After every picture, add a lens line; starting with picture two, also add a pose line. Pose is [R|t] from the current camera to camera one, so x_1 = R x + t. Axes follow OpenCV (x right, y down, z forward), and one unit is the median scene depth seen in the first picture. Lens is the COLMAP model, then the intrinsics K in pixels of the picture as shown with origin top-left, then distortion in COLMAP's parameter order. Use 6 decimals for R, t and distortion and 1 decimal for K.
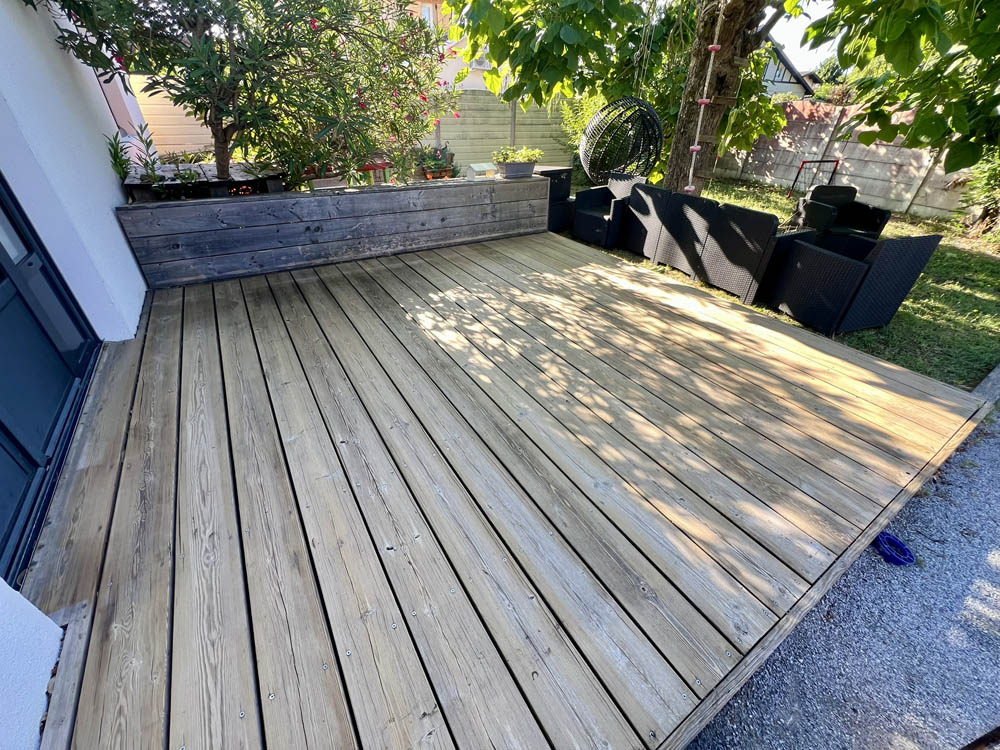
lens RADIAL K [[401.7, 0, 500.3], [0, 401.7, 371.0], [0, 0, 1]] dist [-0.002372, -0.000269]
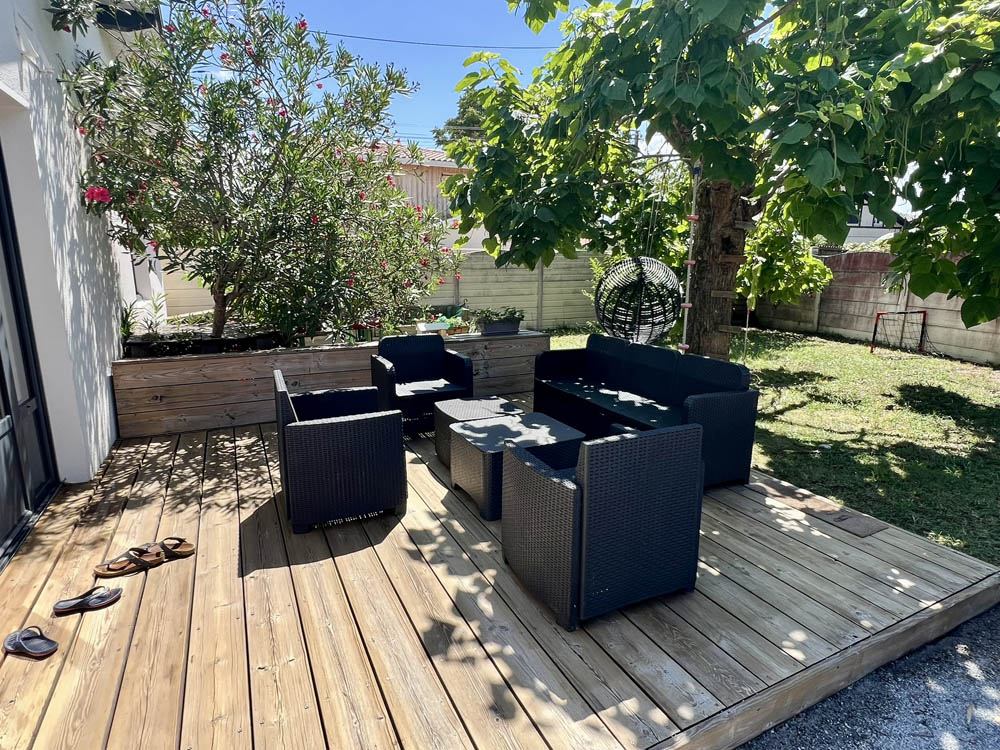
lens RADIAL K [[537.7, 0, 500.0], [0, 537.7, 375.0], [0, 0, 1]] dist [0.002341, -0.000176]
pose [[0.994743, -0.000856, -0.102399, 0.178530], [-0.036433, 0.931576, -0.361716, 0.085759], [0.095702, 0.363545, 0.926648, -0.180116]]
